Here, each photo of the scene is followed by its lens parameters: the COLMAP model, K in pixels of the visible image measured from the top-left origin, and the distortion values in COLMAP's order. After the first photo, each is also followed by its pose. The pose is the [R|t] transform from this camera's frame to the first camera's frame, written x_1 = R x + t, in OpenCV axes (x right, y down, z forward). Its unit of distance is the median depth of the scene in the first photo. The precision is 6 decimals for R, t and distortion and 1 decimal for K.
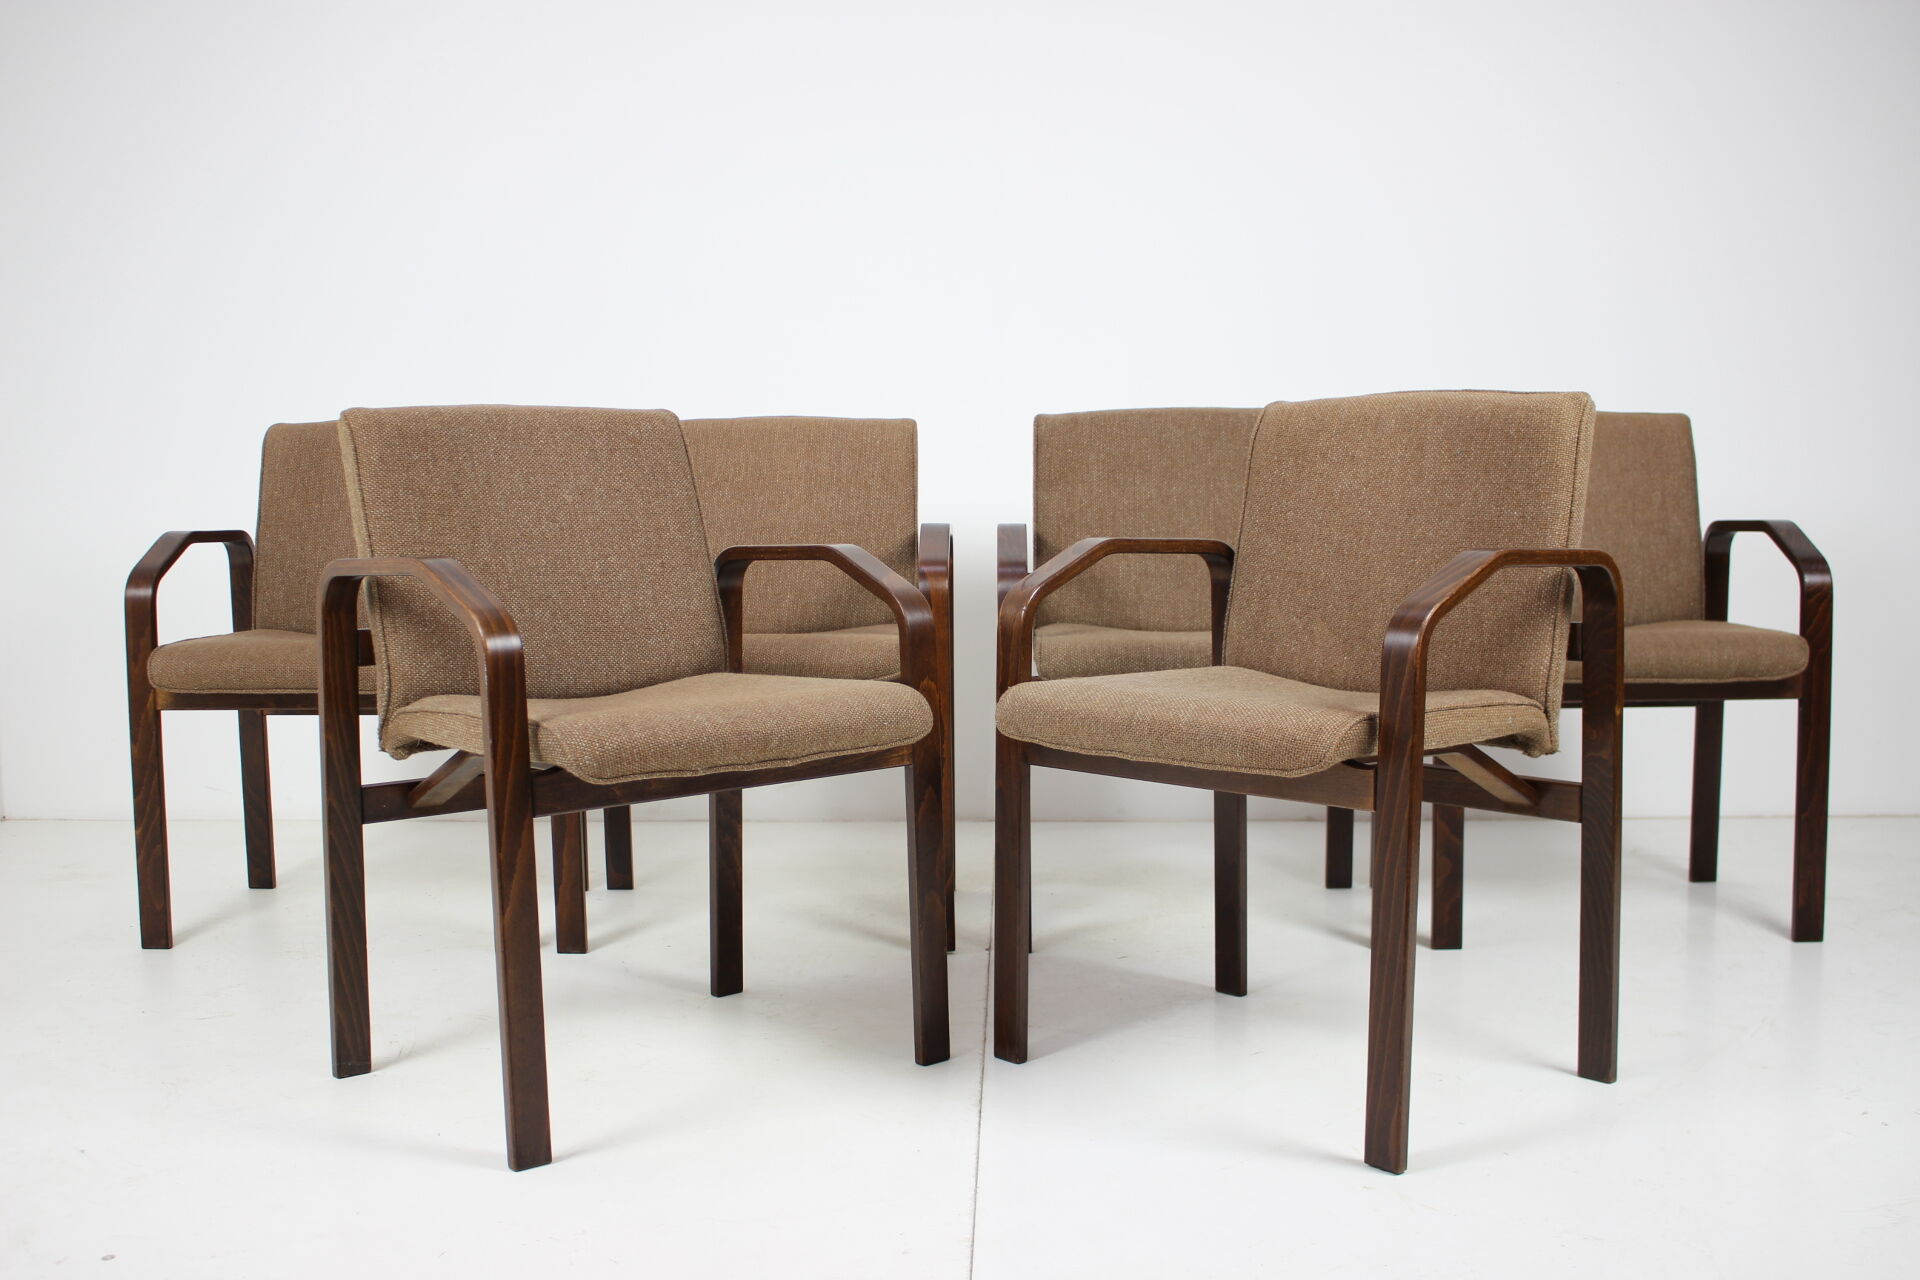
lens RADIAL K [[1986.7, 0, 960.8], [0, 1986.7, 671.4], [0, 0, 1]] dist [-0.103360, 0.024952]
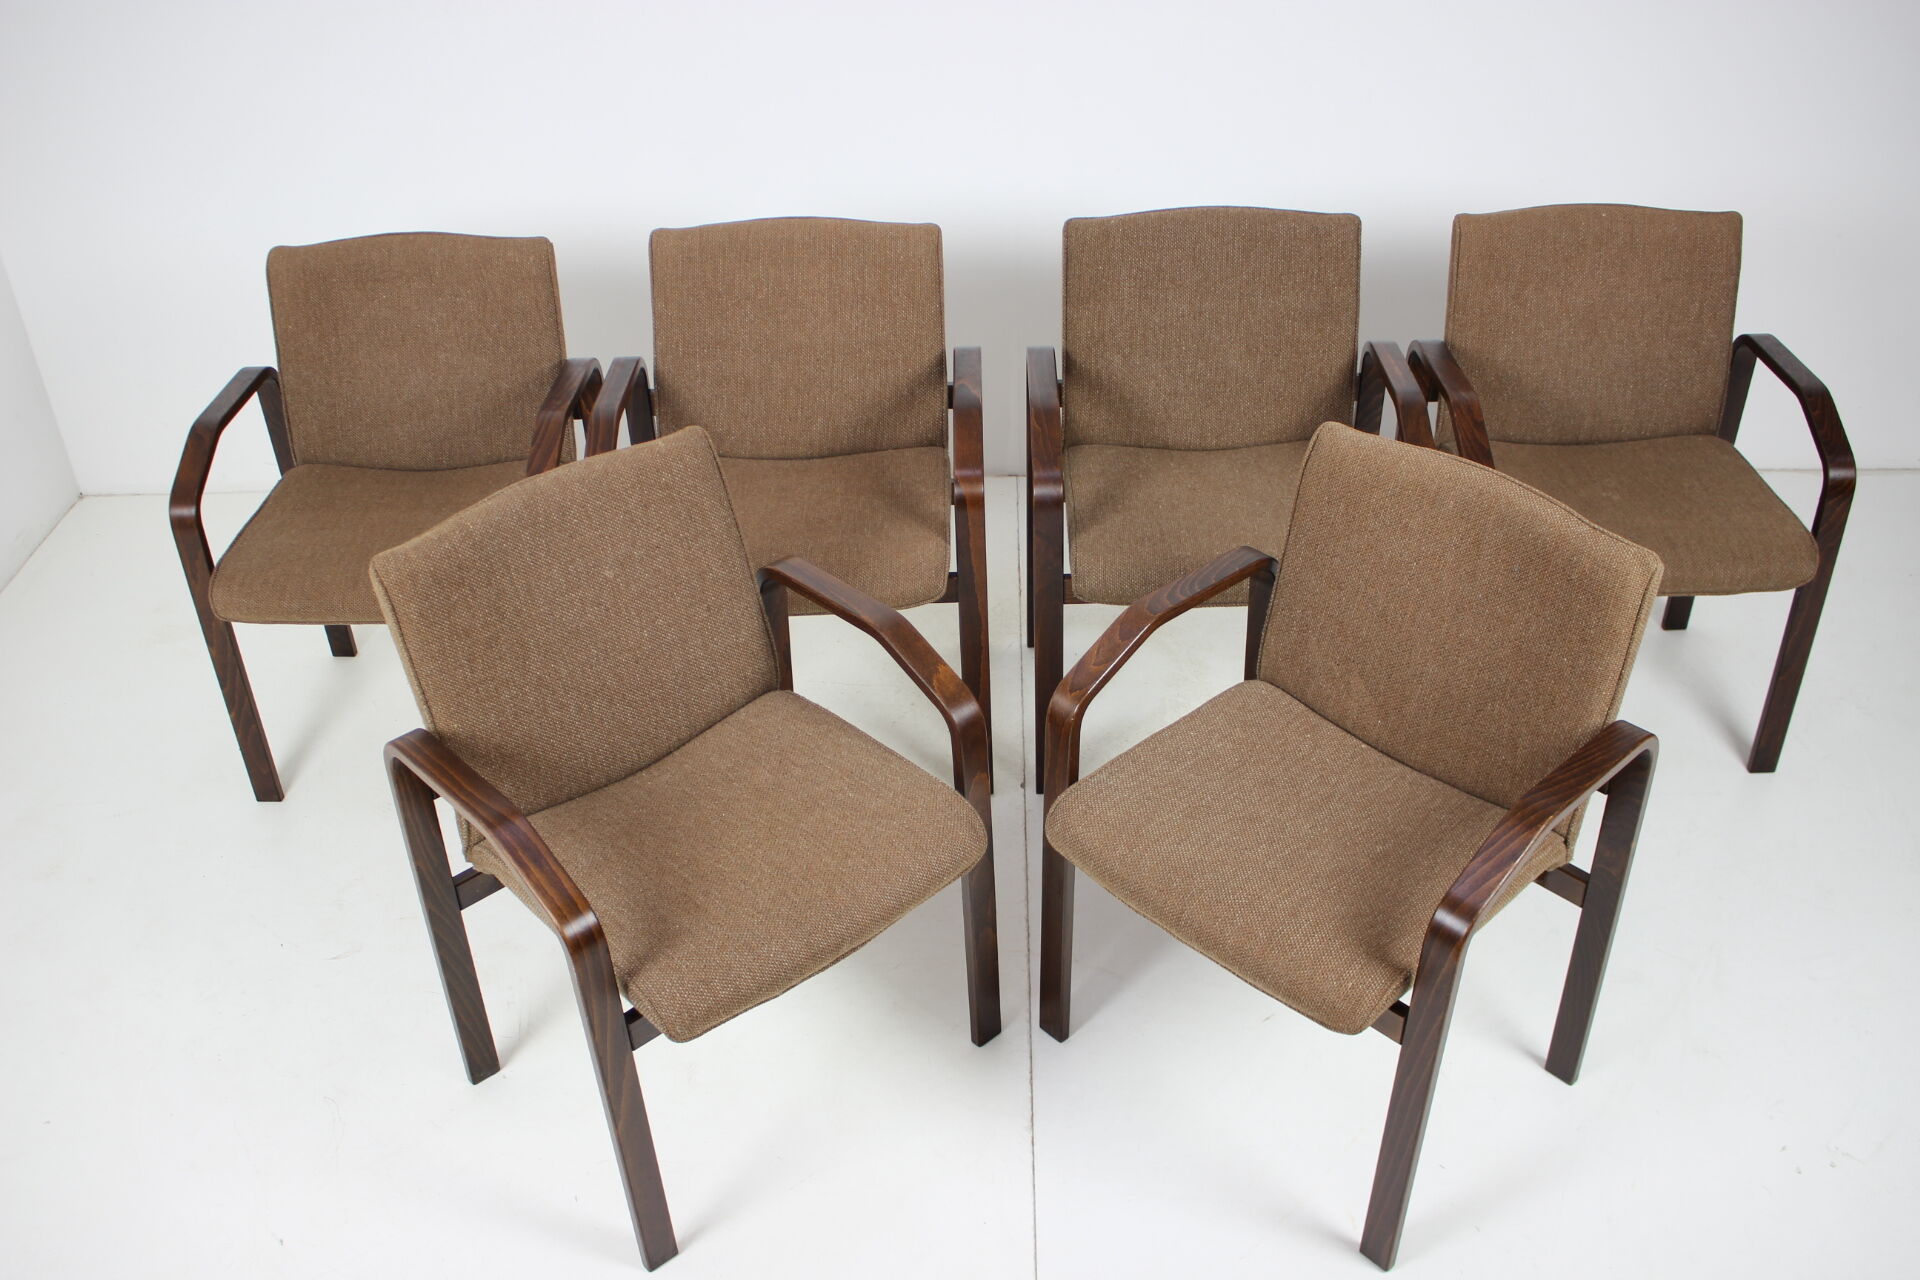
lens RADIAL K [[1765.9, 0, 954.1], [0, 1765.9, 664.2], [0, 0, 1]] dist [-0.111269, 0.015874]
pose [[0.999754, -0.022170, -0.000896, -0.025925], [0.019787, 0.872579, 0.488073, -0.466149], [-0.010038, -0.487970, 0.872802, 0.205346]]
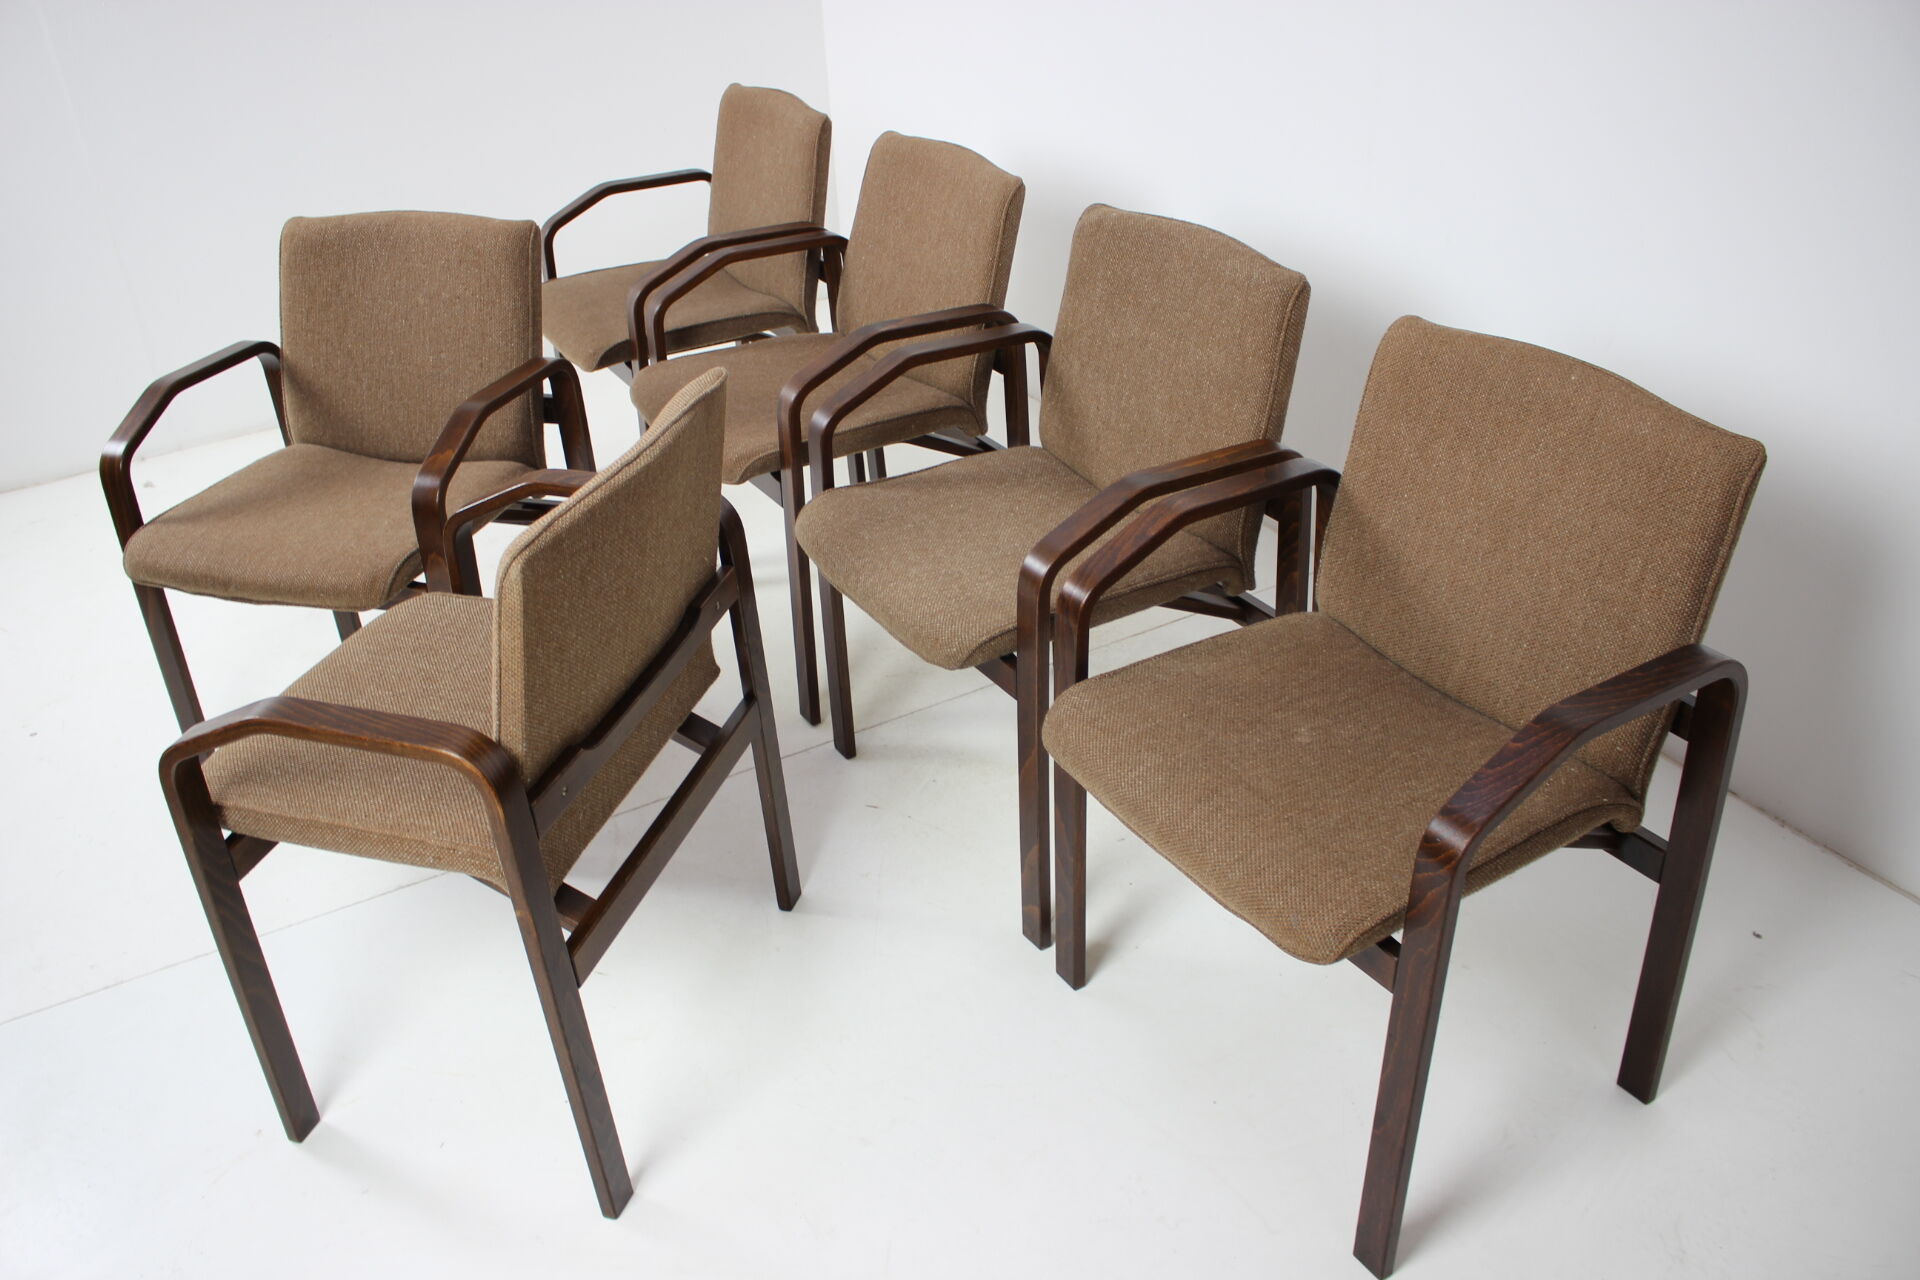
lens RADIAL K [[1584.5, 0, 961.8], [0, 1584.5, 650.9], [0, 0, 1]] dist [-0.145778, 0.083391]
pose [[0.527452, 0.416229, -0.740640, 0.778084], [-0.047568, 0.884868, 0.463407, -0.353469], [0.848252, -0.209194, 0.486524, 0.756608]]
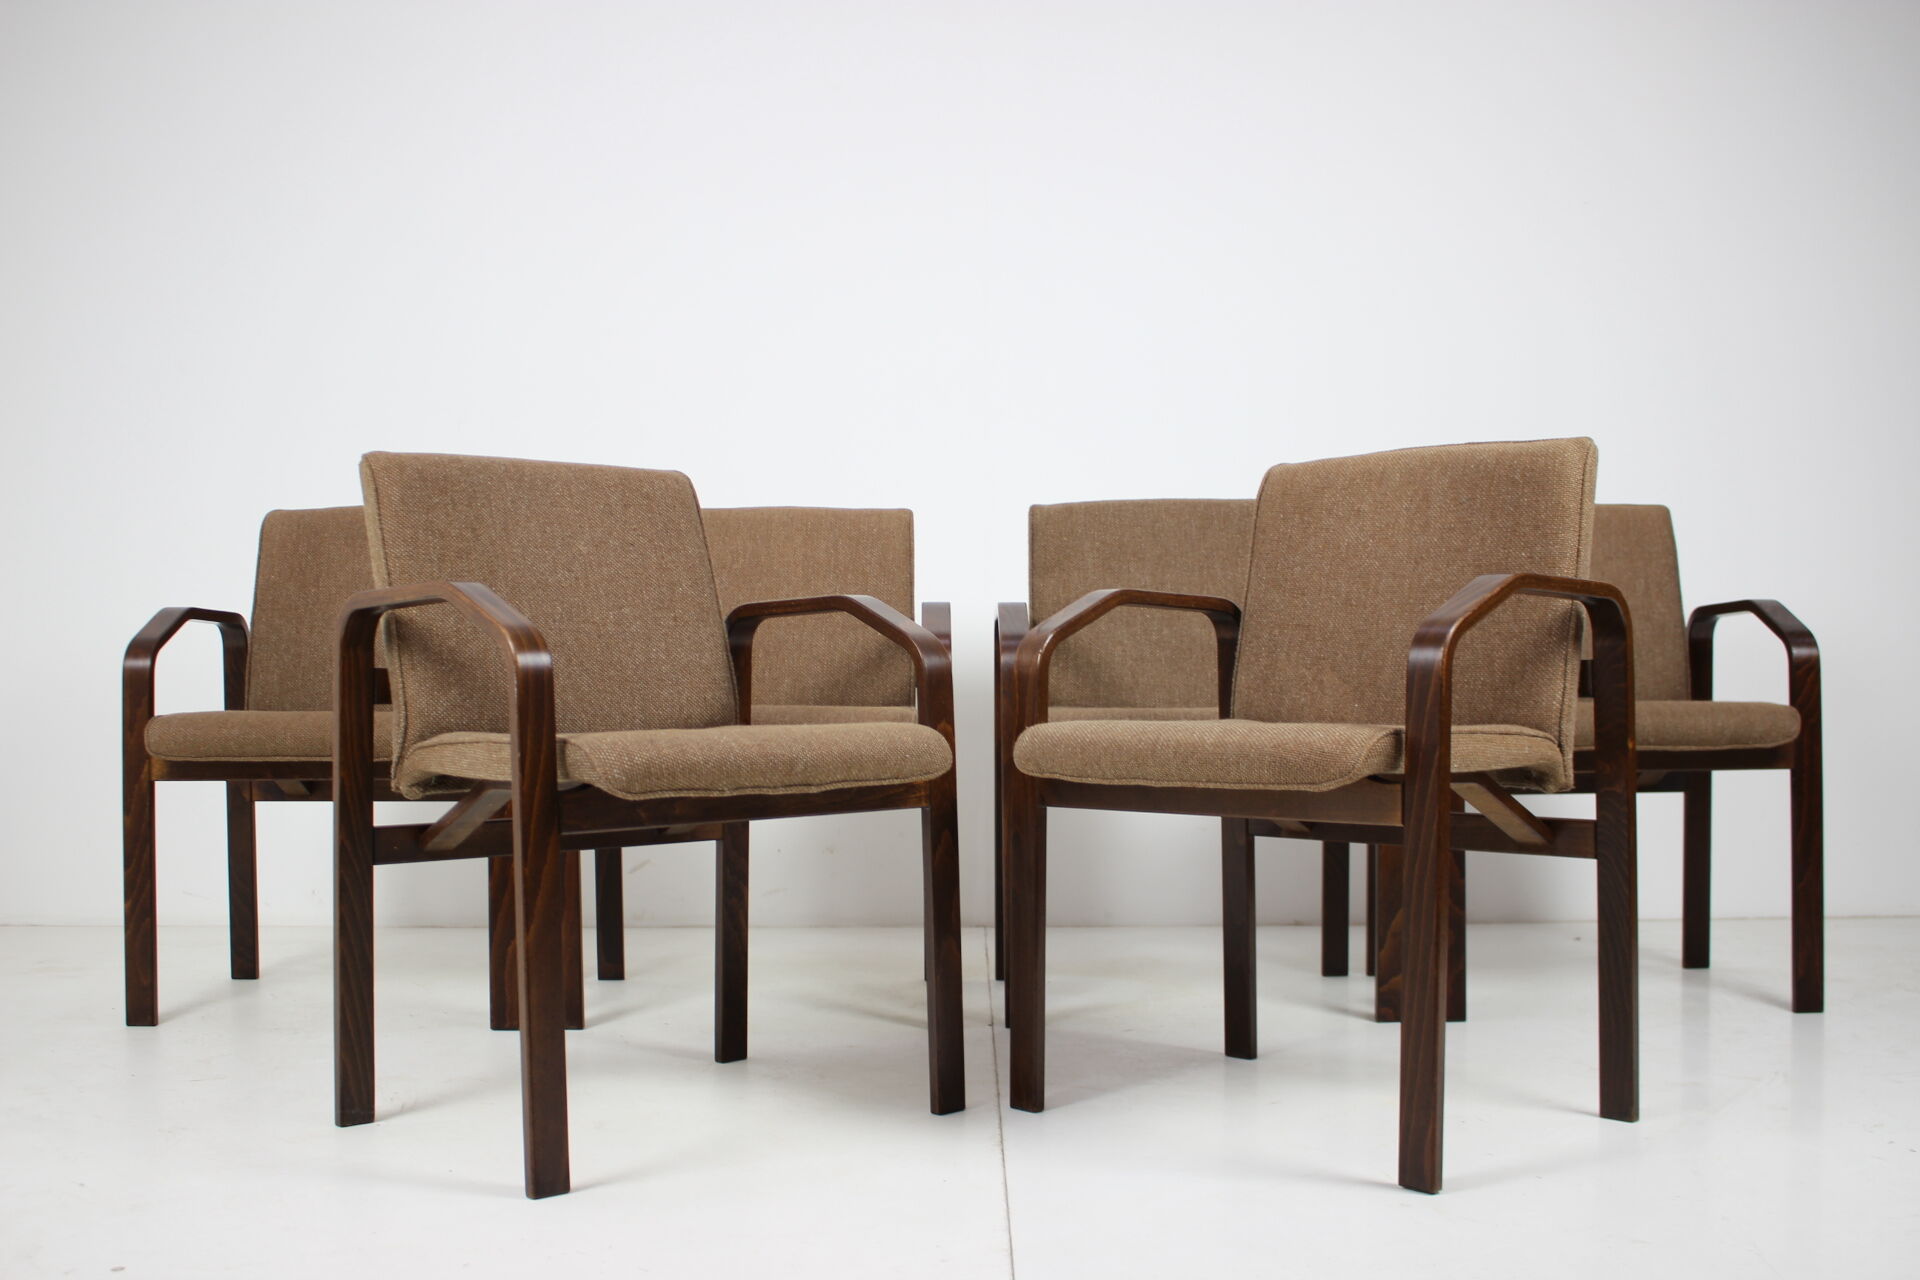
lens RADIAL K [[1986.7, 0, 960.8], [0, 1986.7, 671.4], [0, 0, 1]] dist [-0.103360, 0.024952]
pose [[0.999602, 0.001925, 0.028151, -0.034379], [0.000858, 0.995136, -0.098508, 0.072273], [-0.028203, 0.098493, 0.994738, -0.000370]]
